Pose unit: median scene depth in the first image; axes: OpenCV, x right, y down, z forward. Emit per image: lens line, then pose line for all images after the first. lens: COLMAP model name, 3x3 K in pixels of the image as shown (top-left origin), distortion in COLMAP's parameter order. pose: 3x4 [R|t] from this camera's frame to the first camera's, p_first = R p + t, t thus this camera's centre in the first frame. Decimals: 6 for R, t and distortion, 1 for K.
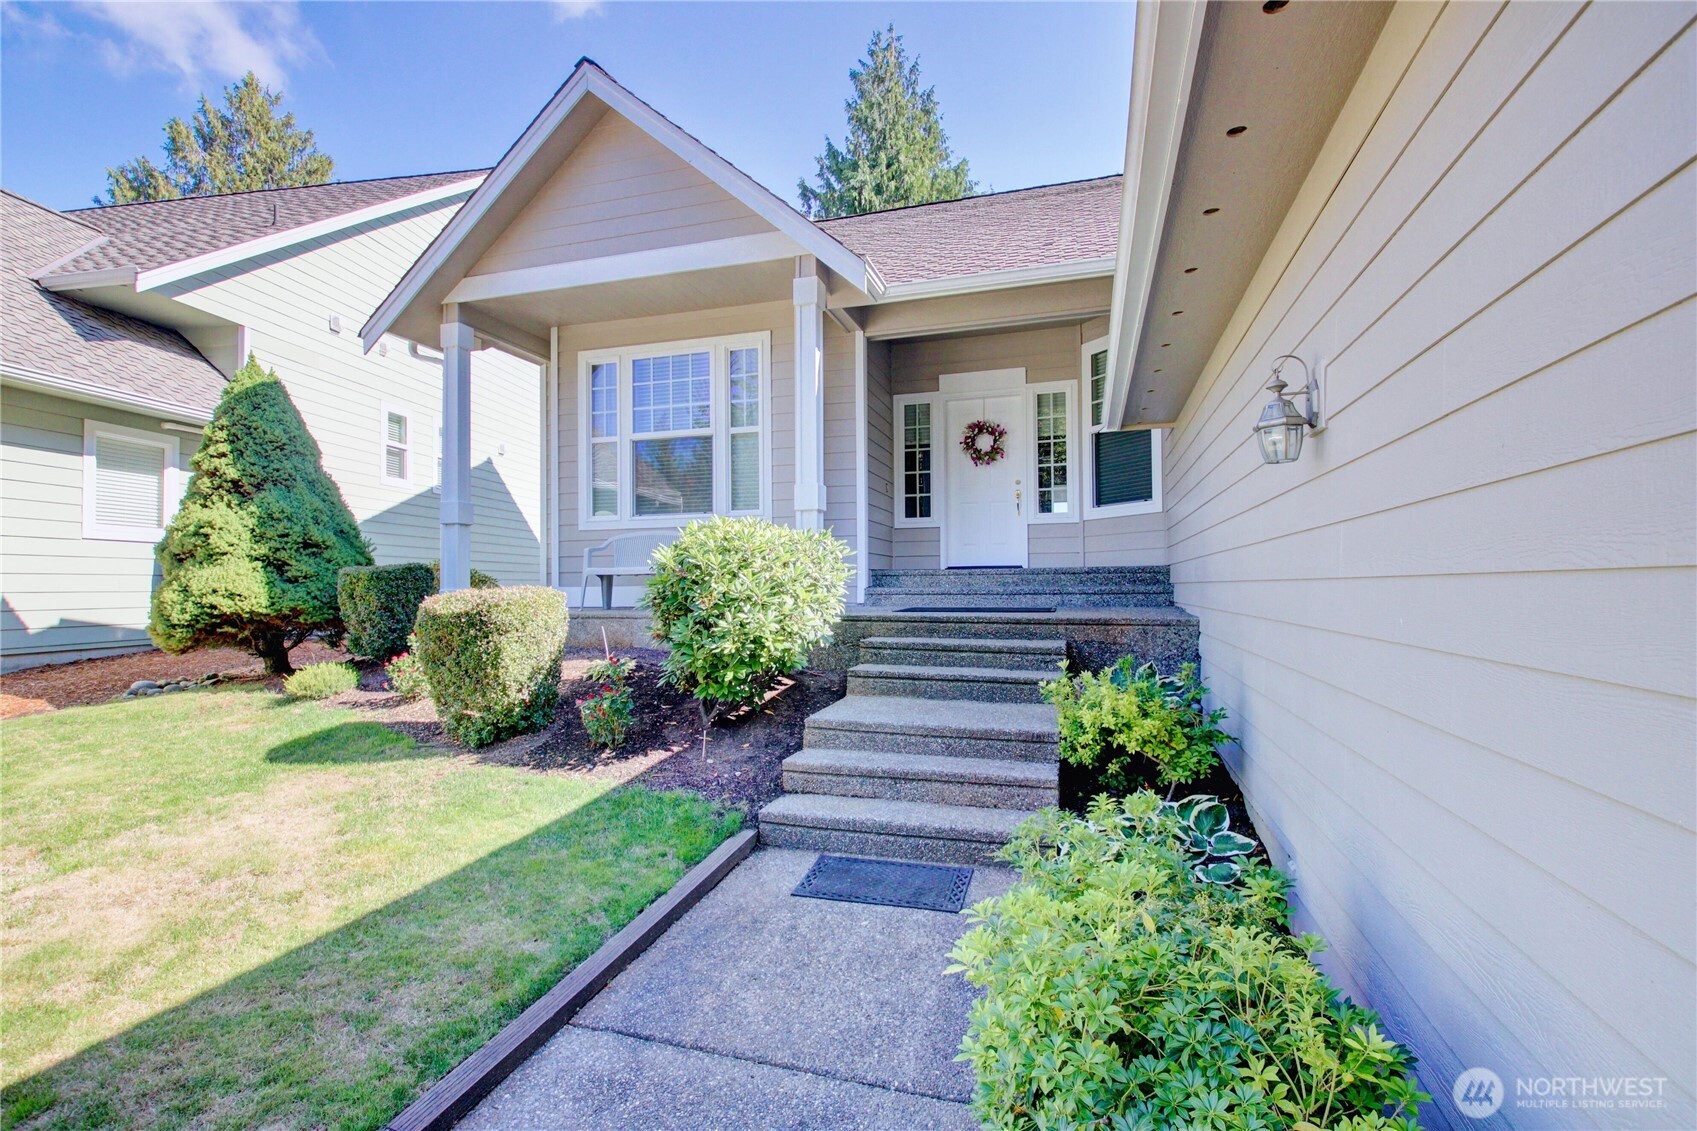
lens RADIAL K [[794.9, 0, 848.5], [0, 794.9, 565.5], [0, 0, 1]] dist [0.053389, -0.067228]
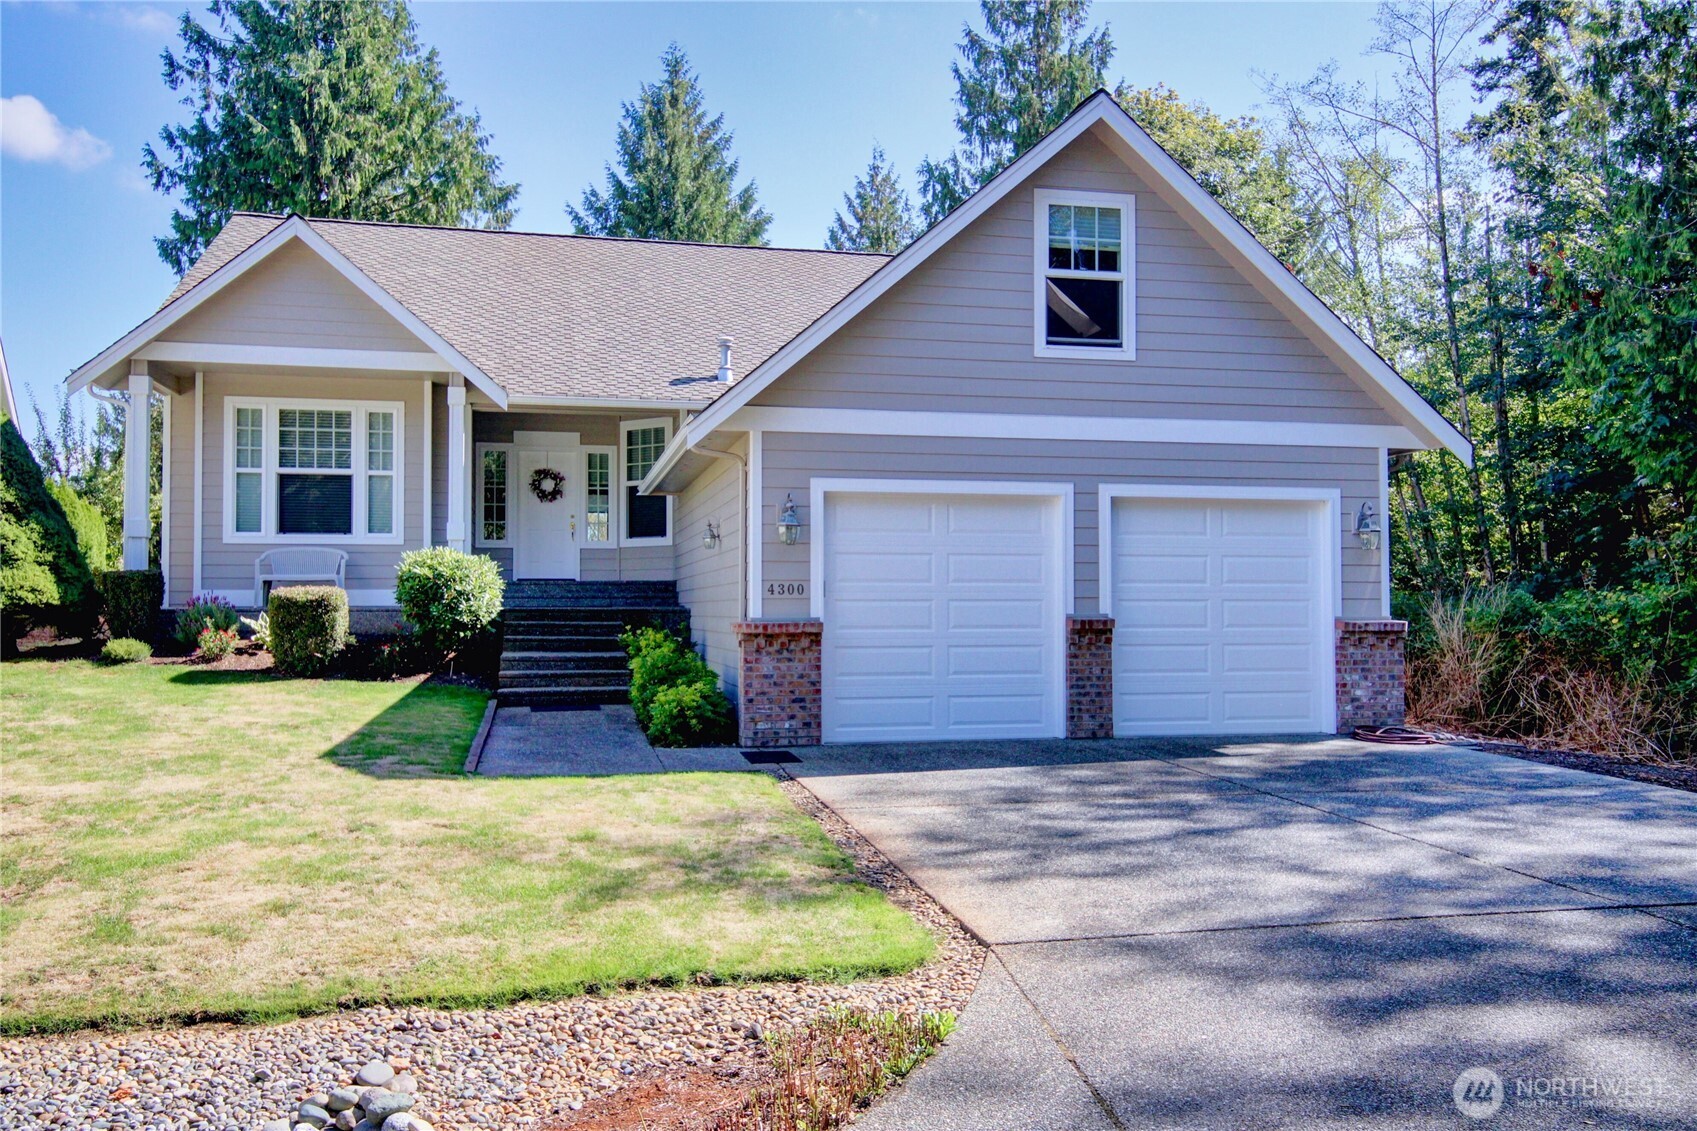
lens RADIAL K [[1329.8, 0, 848.5], [0, 1329.8, 565.5], [0, 0, 1]] dist [-0.003901, -0.003036]
pose [[0.872207, 0.022228, 0.488632, -0.513410], [-0.017927, 0.999748, -0.013479, 0.000130], [-0.488808, 0.002997, 0.872386, -1.278281]]
